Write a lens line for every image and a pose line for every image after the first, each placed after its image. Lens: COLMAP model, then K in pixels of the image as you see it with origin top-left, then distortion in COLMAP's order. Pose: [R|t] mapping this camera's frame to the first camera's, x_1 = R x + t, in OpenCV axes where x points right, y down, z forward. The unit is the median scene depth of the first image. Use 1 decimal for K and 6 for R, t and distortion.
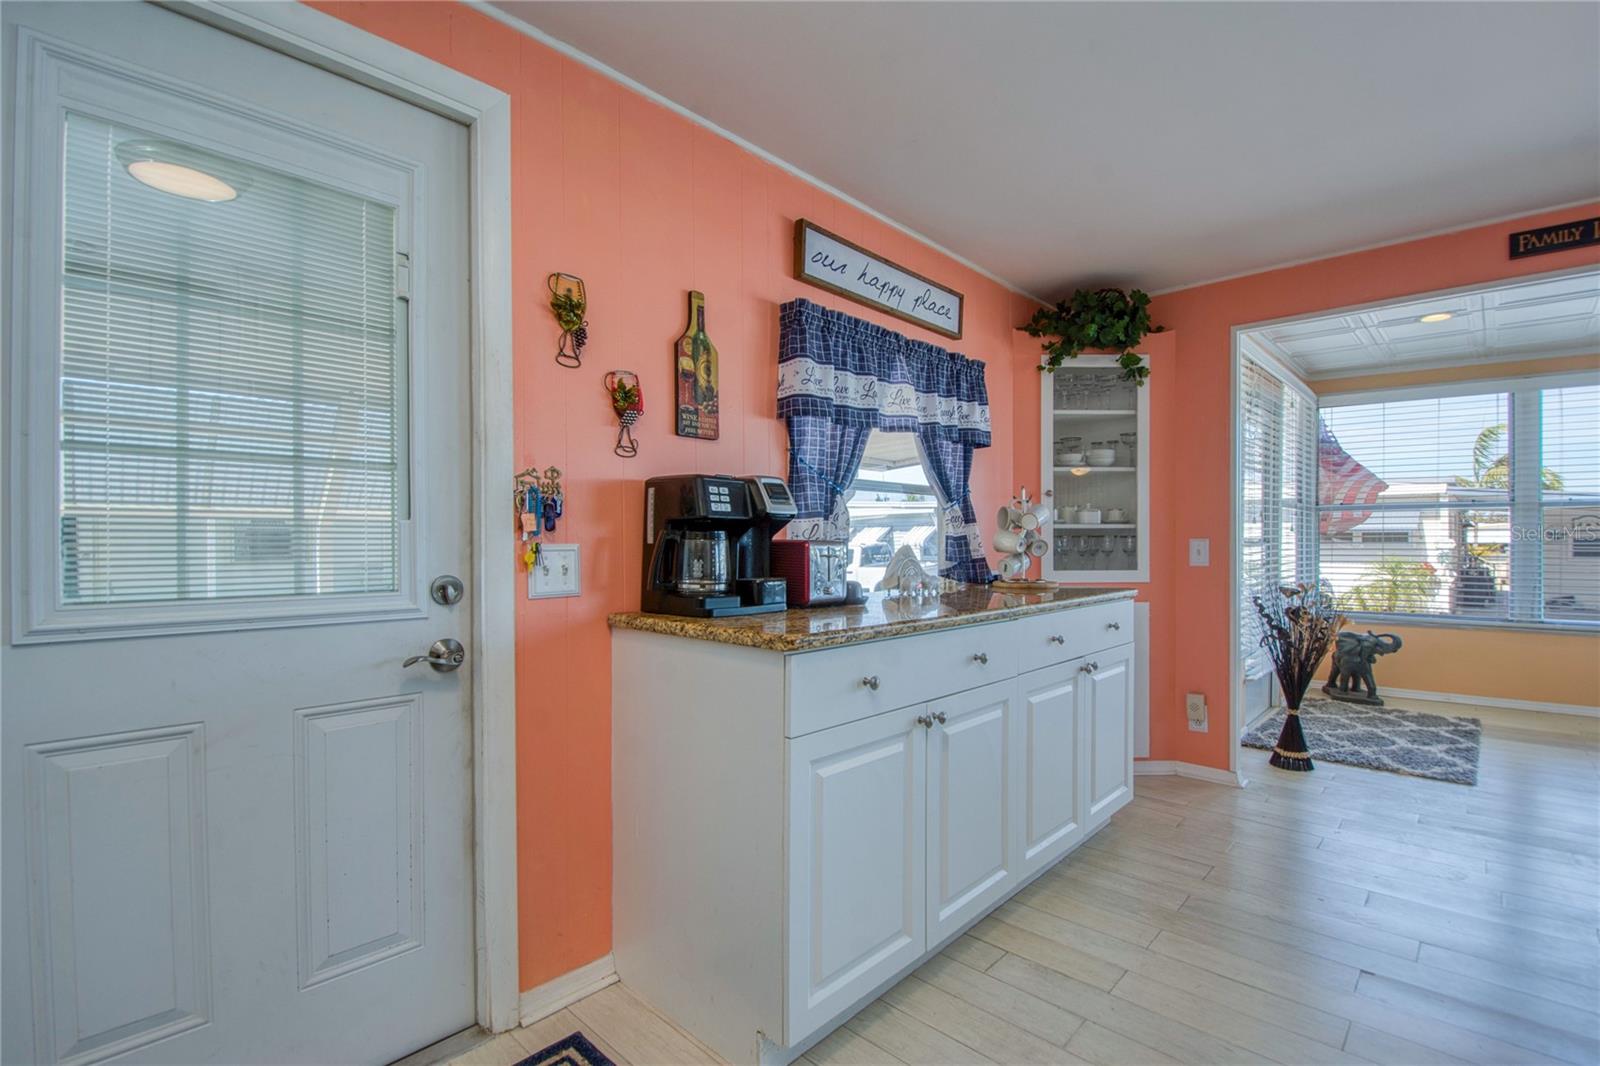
lens RADIAL K [[719.8, 0, 803.0], [0, 719.8, 554.6], [0, 0, 1]] dist [0.003909, -0.012258]
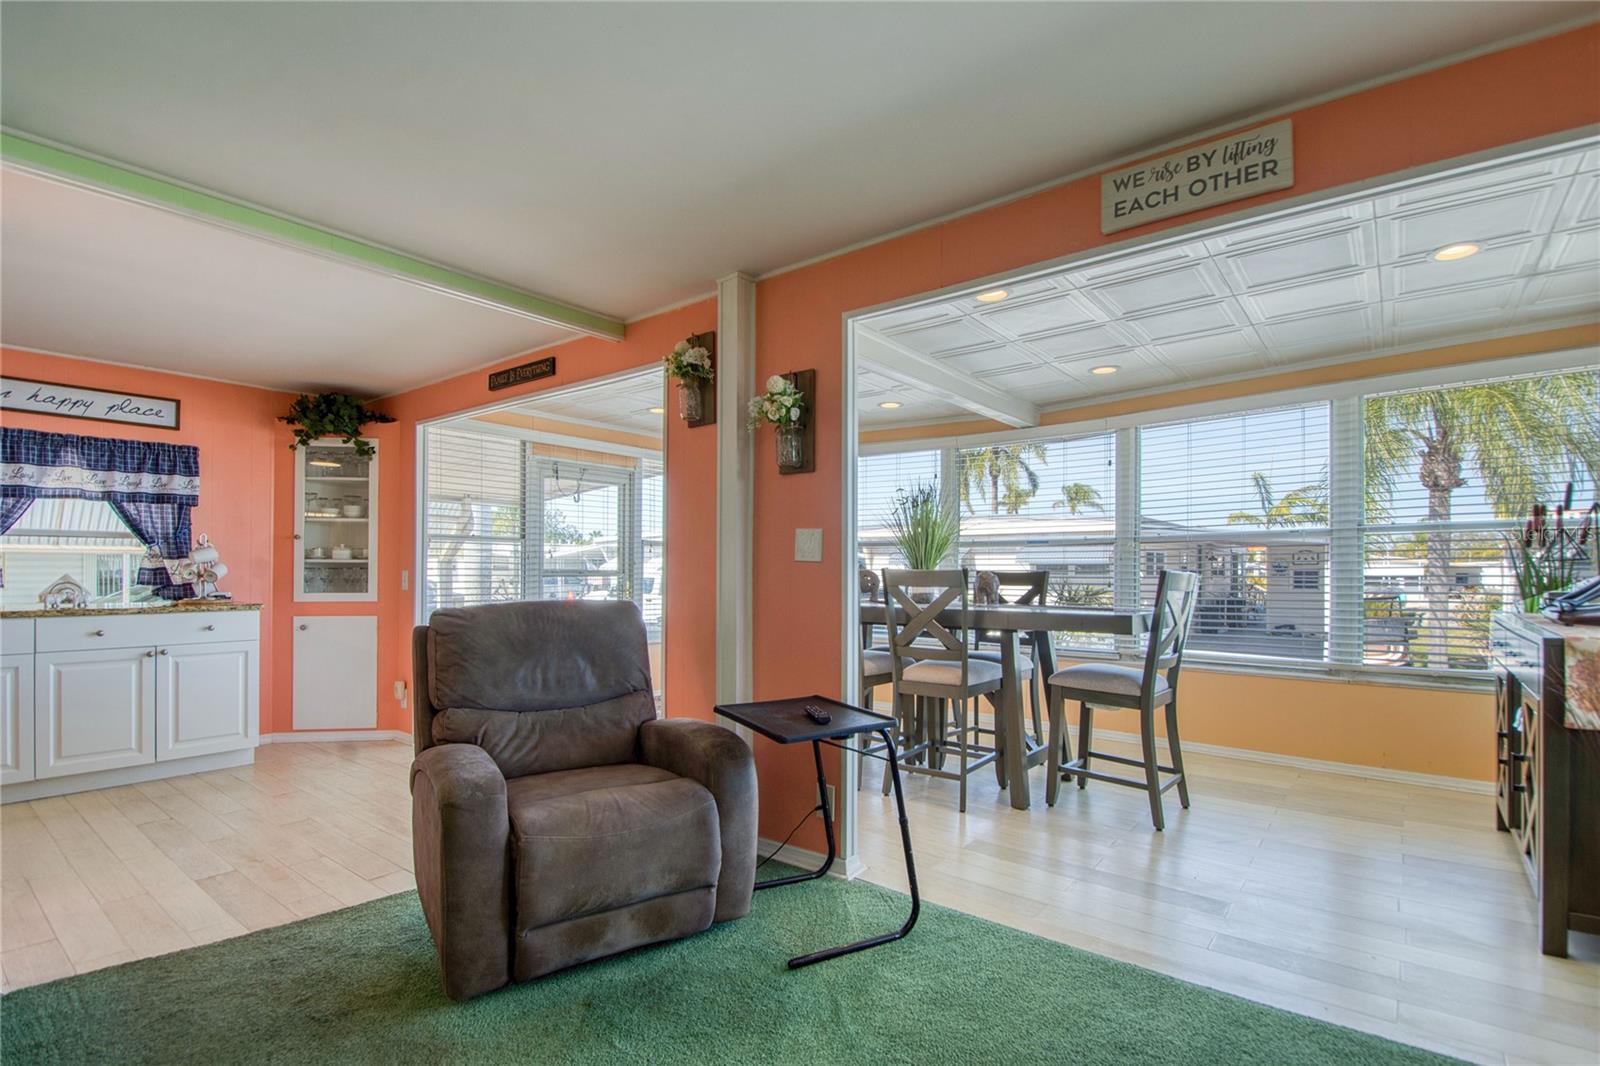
lens RADIAL K [[770.6, 0, 805.1], [0, 770.6, 572.7], [0, 0, 1]] dist [-0.002169, -0.010869]
pose [[0.997262, 0.010089, 0.073252, 1.511585], [-0.009127, 0.999868, -0.013447, -0.006949], [-0.073378, 0.012741, 0.997223, -0.681816]]
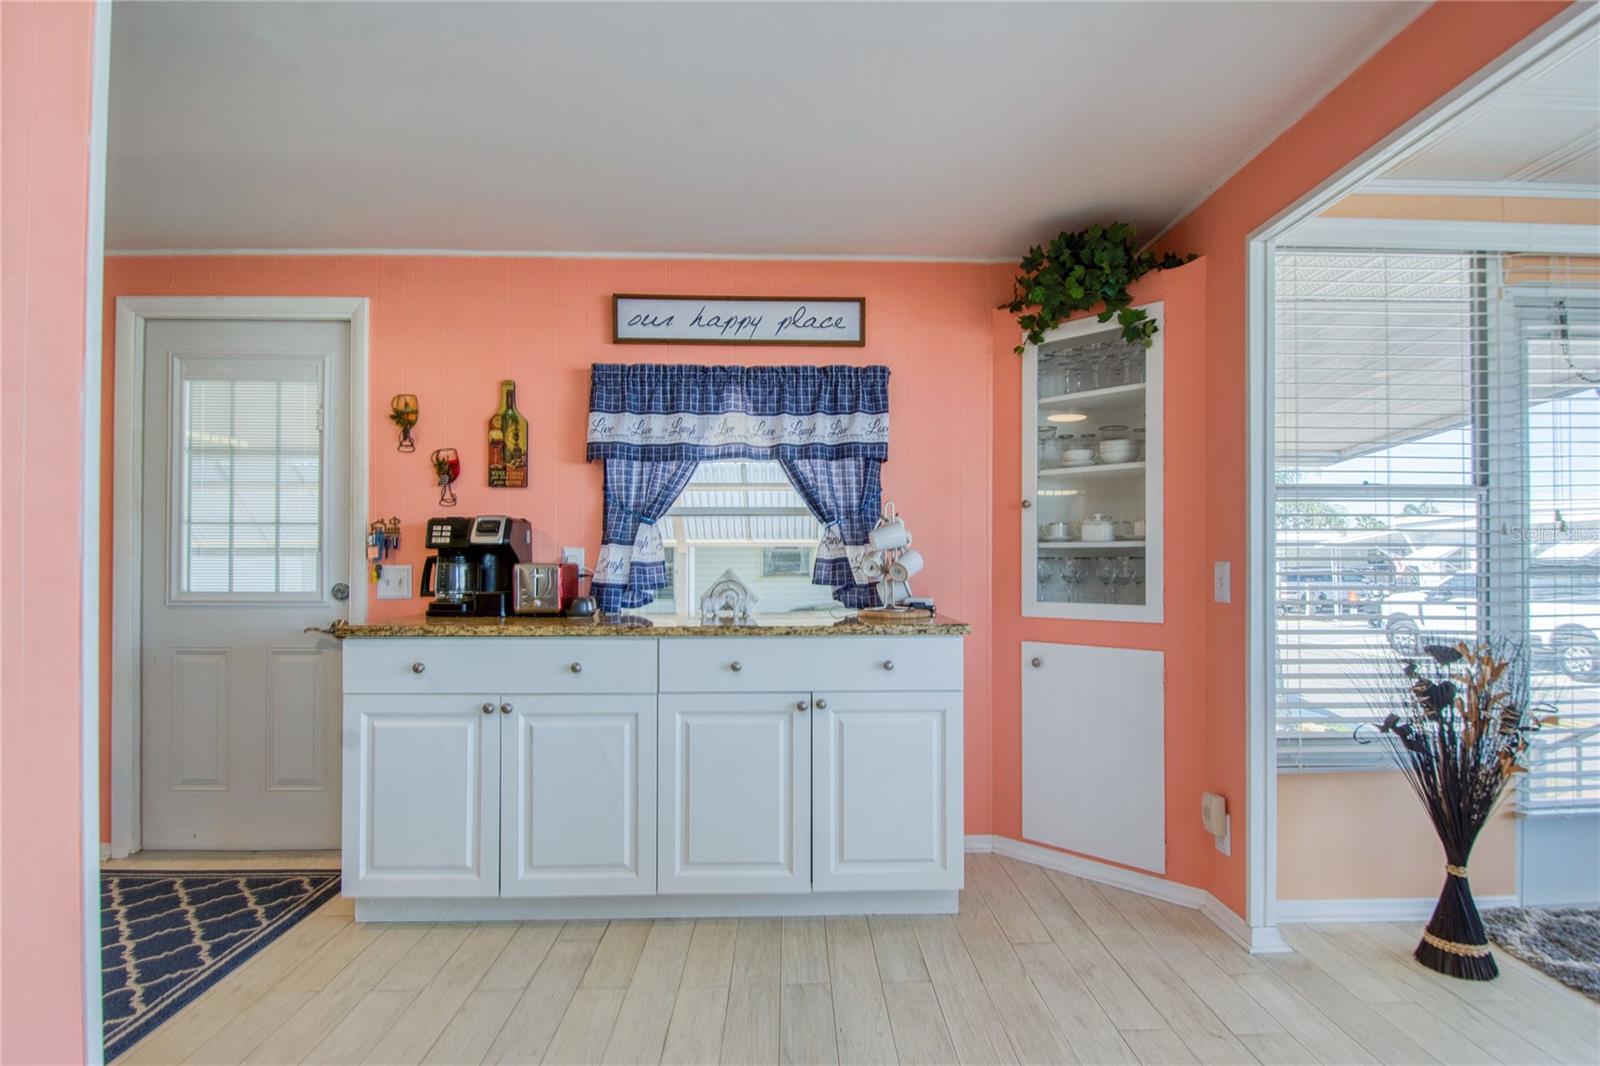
lens RADIAL K [[802.7, 0, 815.1], [0, 802.7, 557.1], [0, 0, 1]] dist [0.015531, -0.017034]
pose [[0.709177, -0.001310, -0.705029, 1.005111], [-0.013666, 0.999785, -0.015604, -0.011638], [0.704898, 0.020701, 0.709007, 0.255165]]
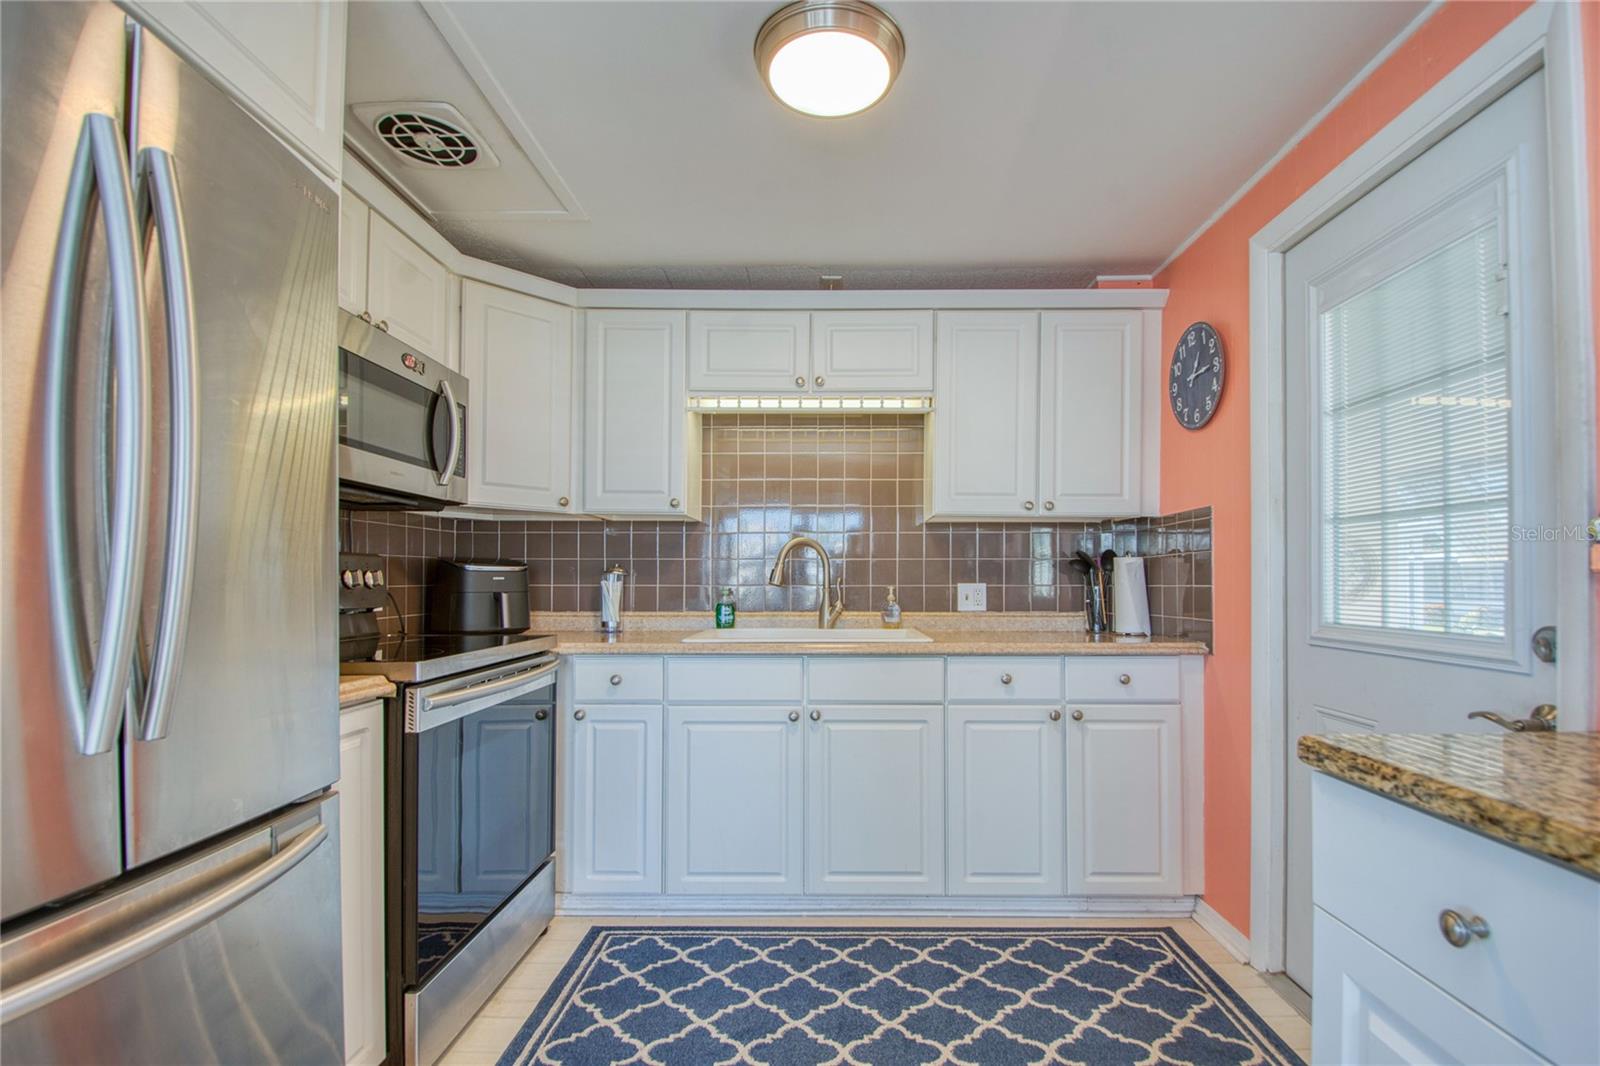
lens RADIAL K [[719.8, 0, 803.7], [0, 719.8, 571.6], [0, 0, 1]] dist [0.003909, -0.012258]
pose [[-0.742587, -0.007407, -0.669709, 0.395261], [-0.009613, 0.999954, -0.000400, -0.014010], [0.669681, 0.006141, -0.742623, 0.614940]]
